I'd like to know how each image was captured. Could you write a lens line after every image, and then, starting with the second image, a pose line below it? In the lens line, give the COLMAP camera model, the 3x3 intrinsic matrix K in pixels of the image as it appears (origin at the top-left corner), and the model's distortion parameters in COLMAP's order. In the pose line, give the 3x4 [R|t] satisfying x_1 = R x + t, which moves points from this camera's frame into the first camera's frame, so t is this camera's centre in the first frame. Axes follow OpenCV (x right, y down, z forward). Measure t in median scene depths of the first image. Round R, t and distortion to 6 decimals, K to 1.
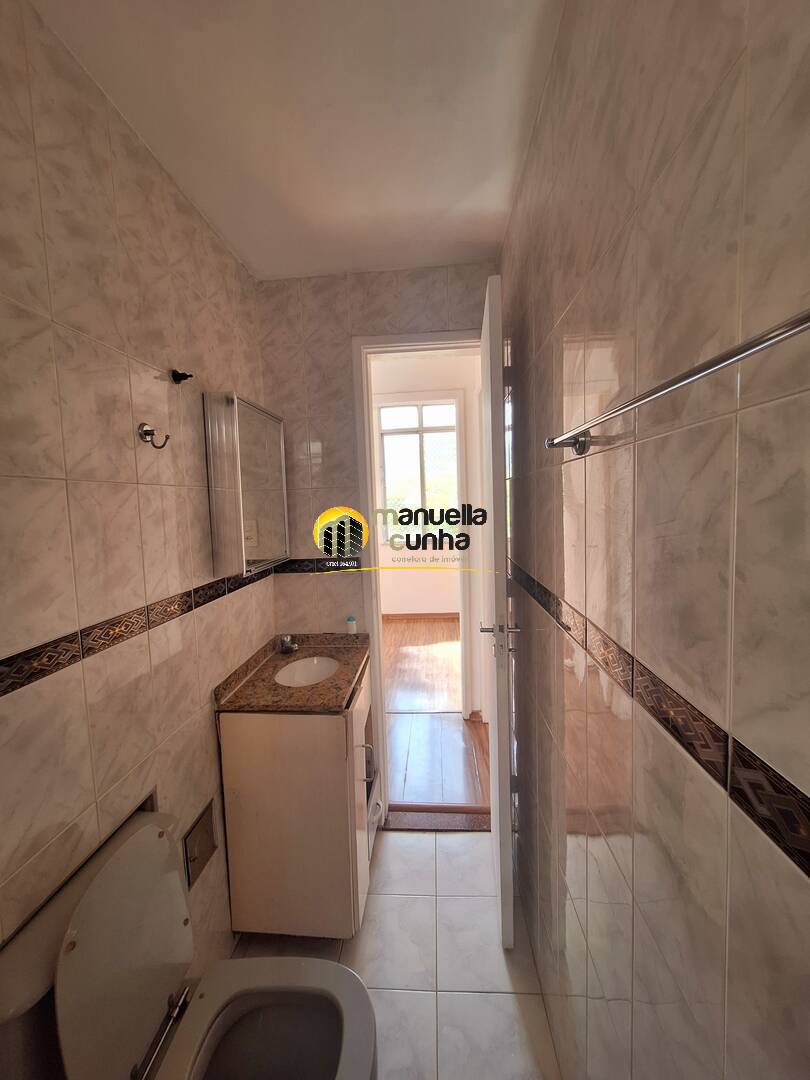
lens RADIAL K [[431.4, 0, 406.6], [0, 431.4, 536.9], [0, 0, 1]] dist [-0.002918, 0.000371]
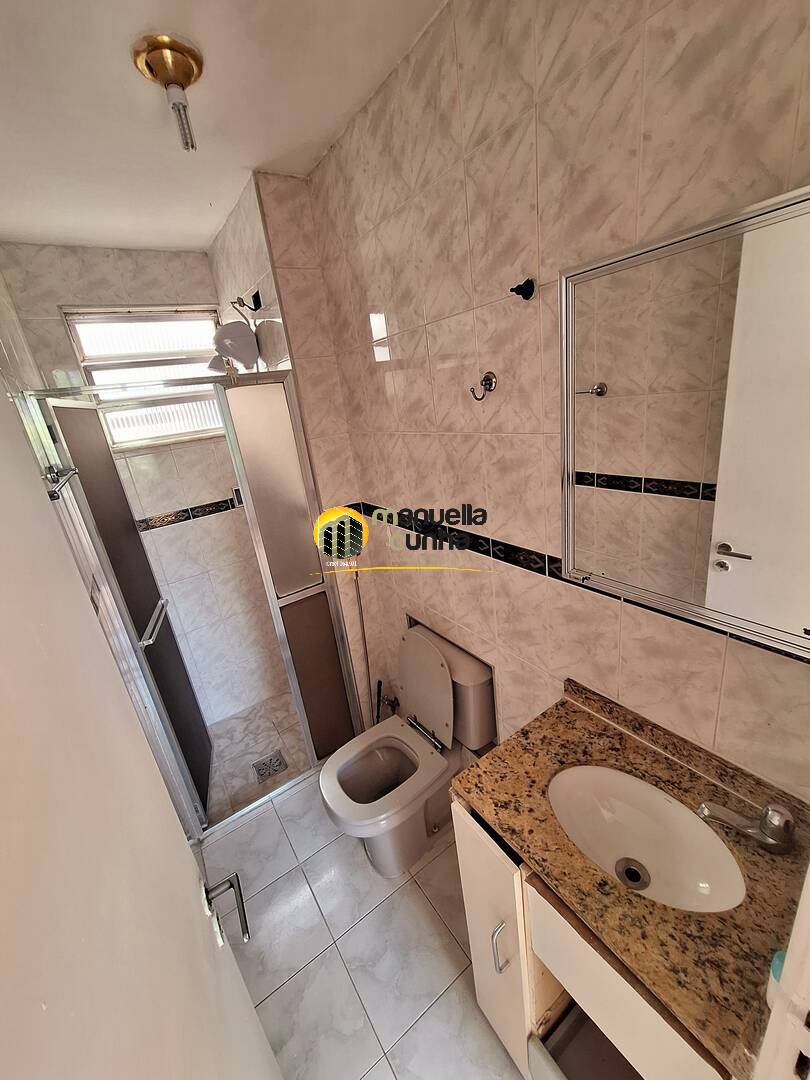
lens RADIAL K [[431.4, 0, 406.6], [0, 431.4, 536.9], [0, 0, 1]] dist [-0.002918, 0.000371]
pose [[-0.774701, 0.329220, -0.539864, 0.158719], [0.104233, 0.908580, 0.404497, -0.265629], [0.623678, 0.257093, -0.738193, 1.341209]]
